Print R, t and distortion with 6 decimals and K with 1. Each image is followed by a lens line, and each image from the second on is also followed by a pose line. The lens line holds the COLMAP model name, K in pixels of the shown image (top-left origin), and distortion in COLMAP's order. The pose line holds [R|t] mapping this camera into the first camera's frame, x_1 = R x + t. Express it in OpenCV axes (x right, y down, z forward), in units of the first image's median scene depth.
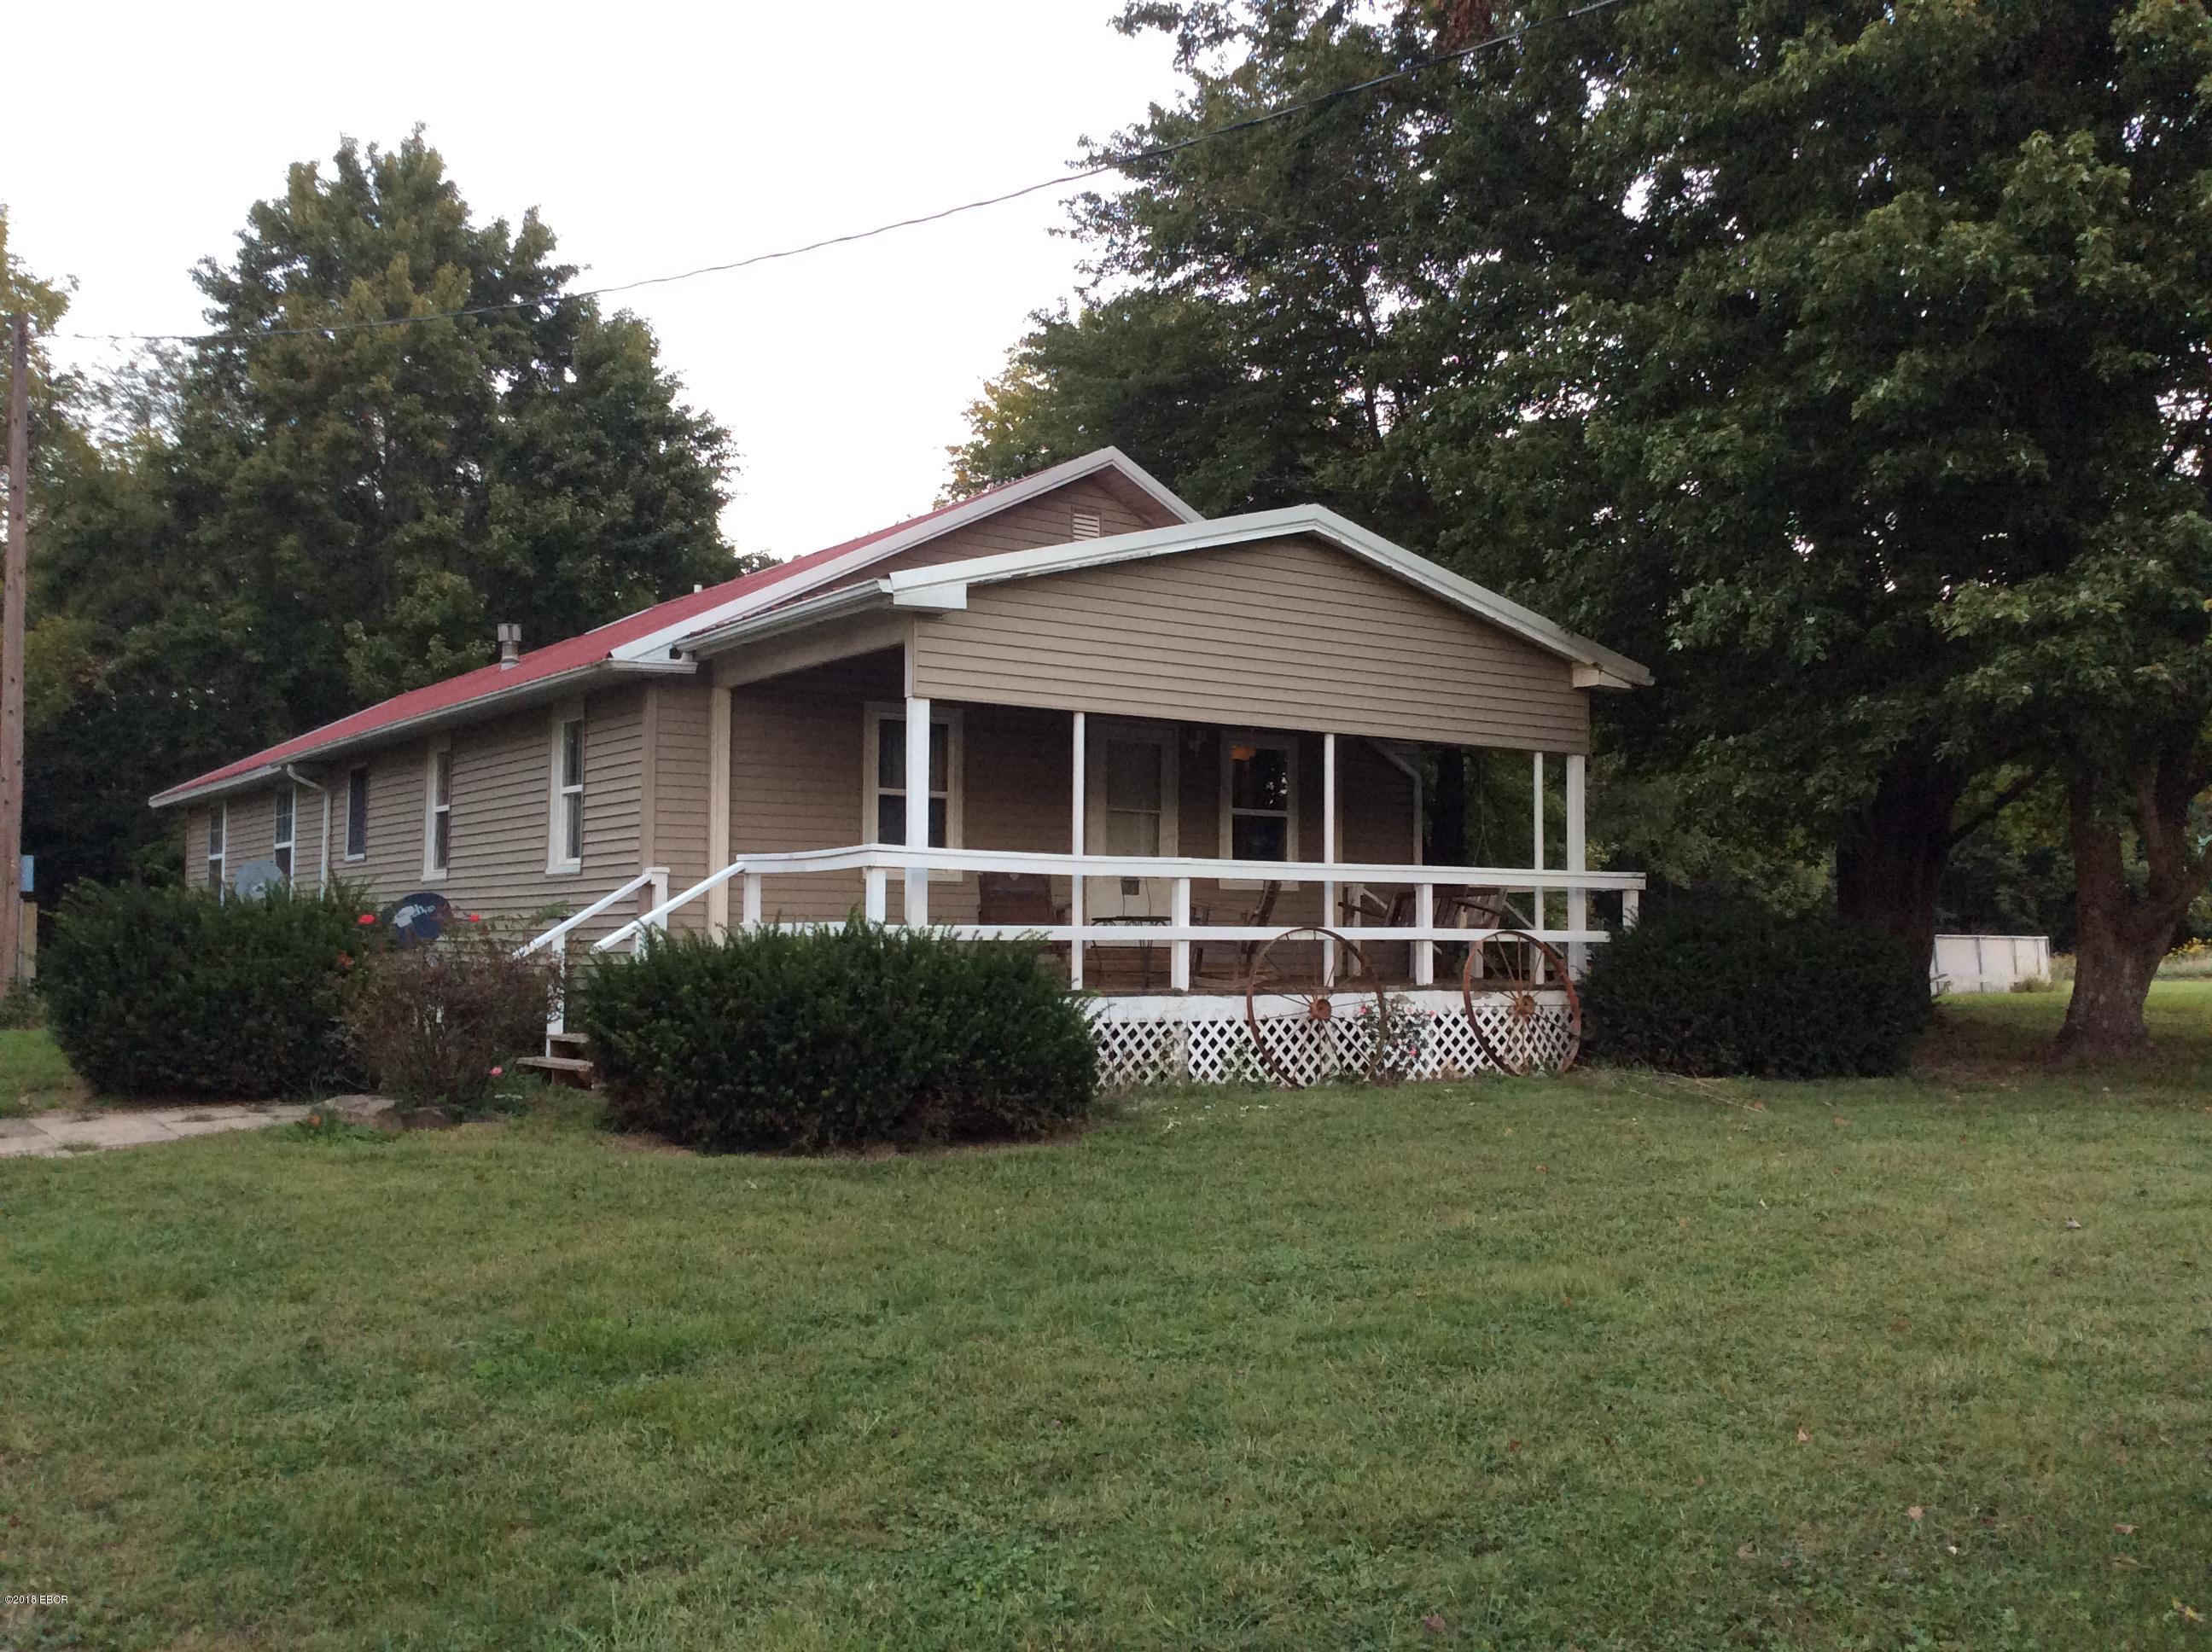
lens RADIAL K [[1998.0, 0, 1106.0], [0, 1998.0, 826.0], [0, 0, 1]] dist [0.047186, -0.106228]
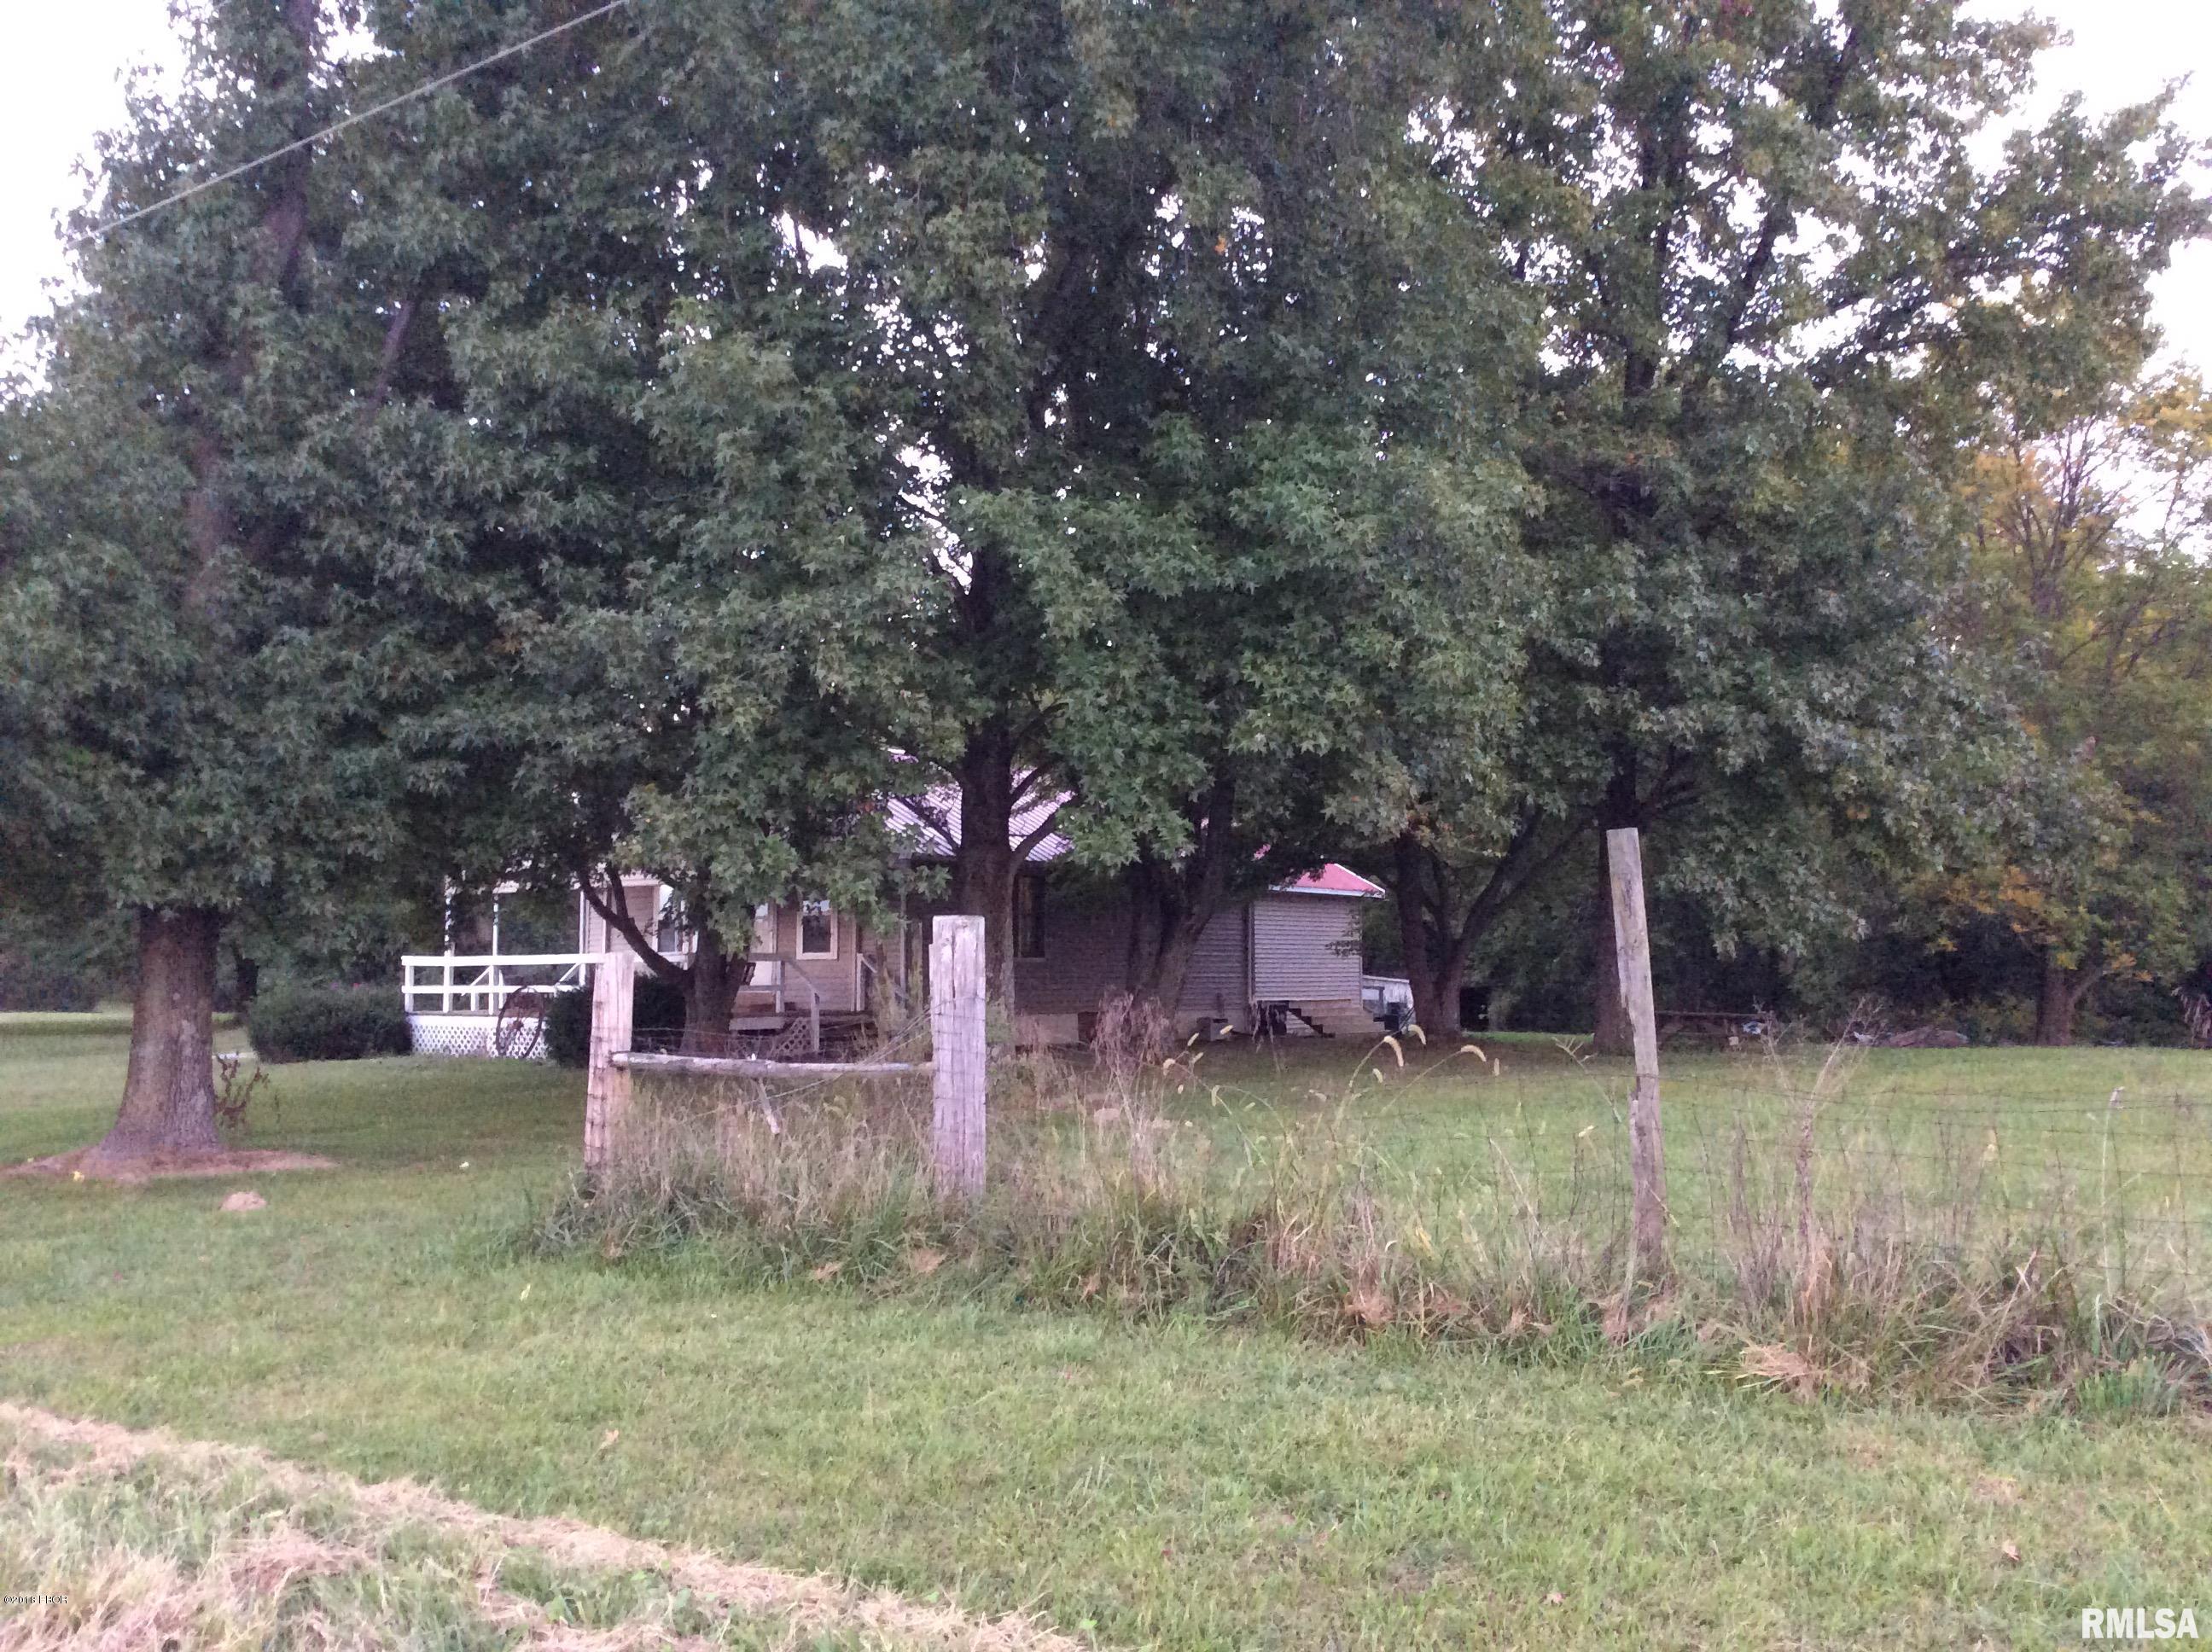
lens RADIAL K [[1998.0, 0, 1106.0], [0, 1998.0, 826.0], [0, 0, 1]] dist [0.047186, -0.106228]
pose [[0.165317, -0.087018, -0.982394, 2.404584], [0.051747, 0.995493, -0.079470, 0.086938], [0.984882, -0.037699, 0.169075, 1.331378]]
